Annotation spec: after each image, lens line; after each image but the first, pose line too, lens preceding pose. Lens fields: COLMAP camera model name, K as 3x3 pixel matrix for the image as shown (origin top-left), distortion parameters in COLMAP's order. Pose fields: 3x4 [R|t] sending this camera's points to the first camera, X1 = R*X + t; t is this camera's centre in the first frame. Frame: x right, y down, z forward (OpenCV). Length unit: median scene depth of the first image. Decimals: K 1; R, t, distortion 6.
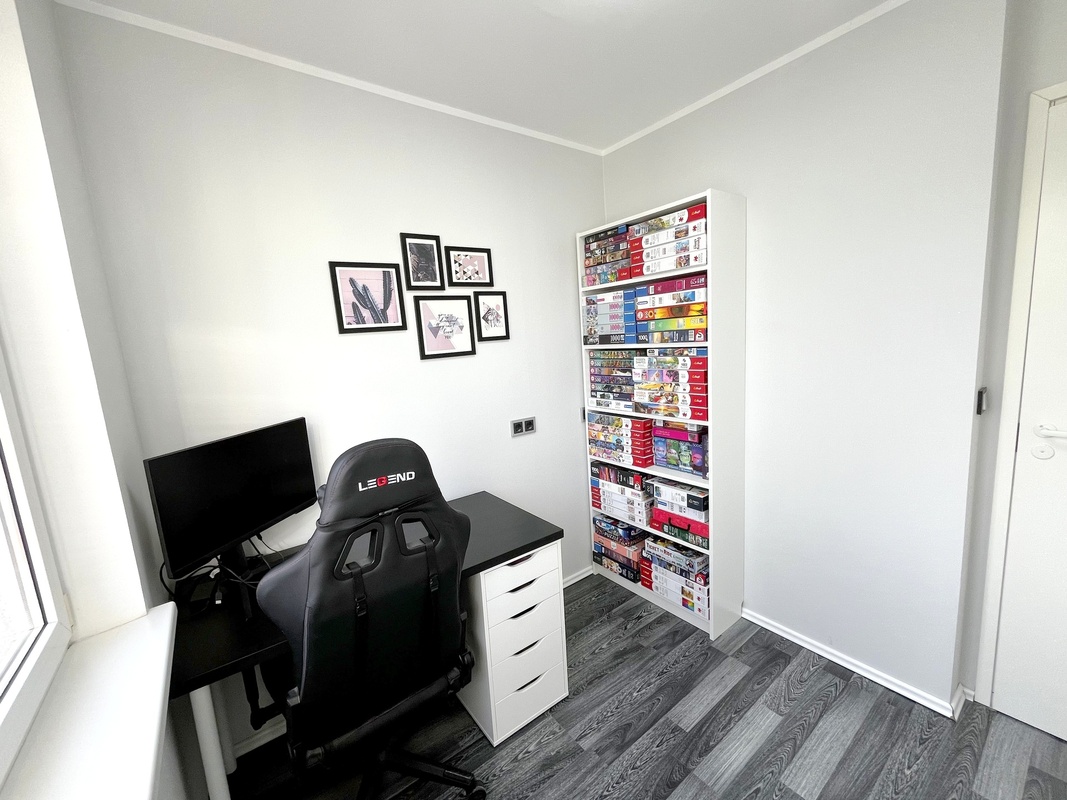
lens RADIAL K [[431.3, 0, 535.6], [0, 431.3, 403.5], [0, 0, 1]] dist [-0.003604, -0.000482]
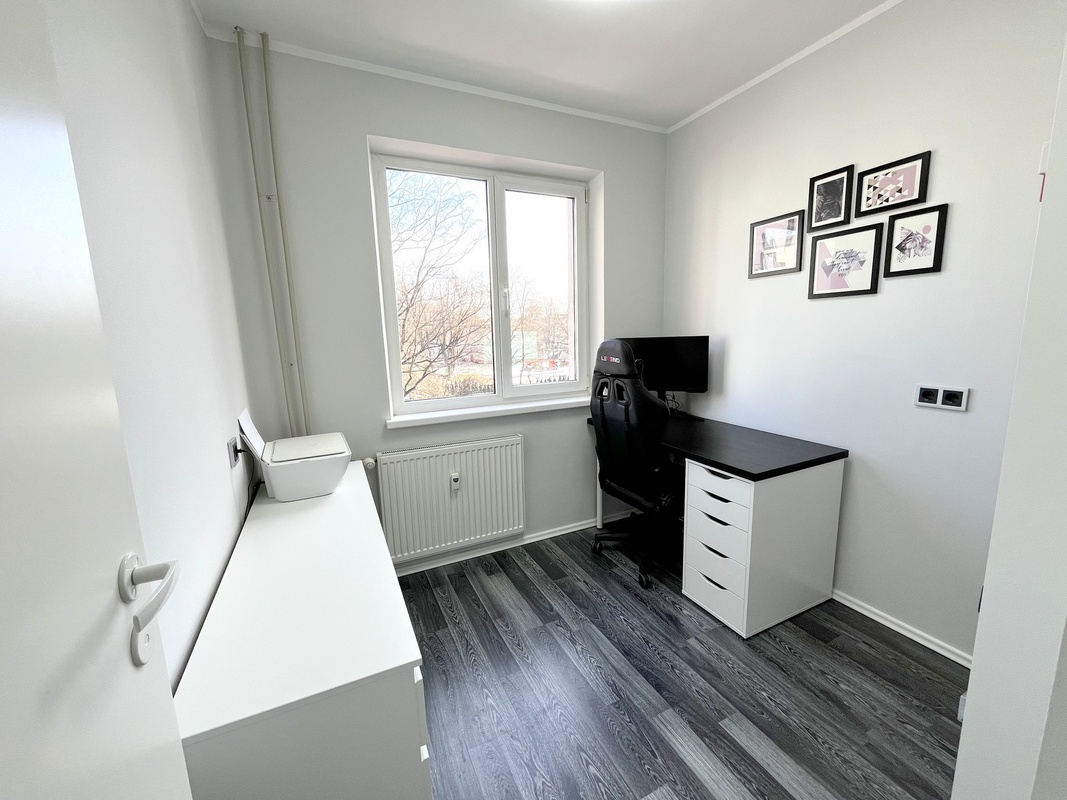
lens RADIAL K [[431.3, 0, 532.9], [0, 431.3, 406.8], [0, 0, 1]] dist [-0.003604, -0.000482]
pose [[-0.193778, 0.244575, -0.950070, 0.920808], [-0.105161, 0.957668, 0.267979, -0.059643], [0.975393, 0.151838, -0.159855, 0.543426]]
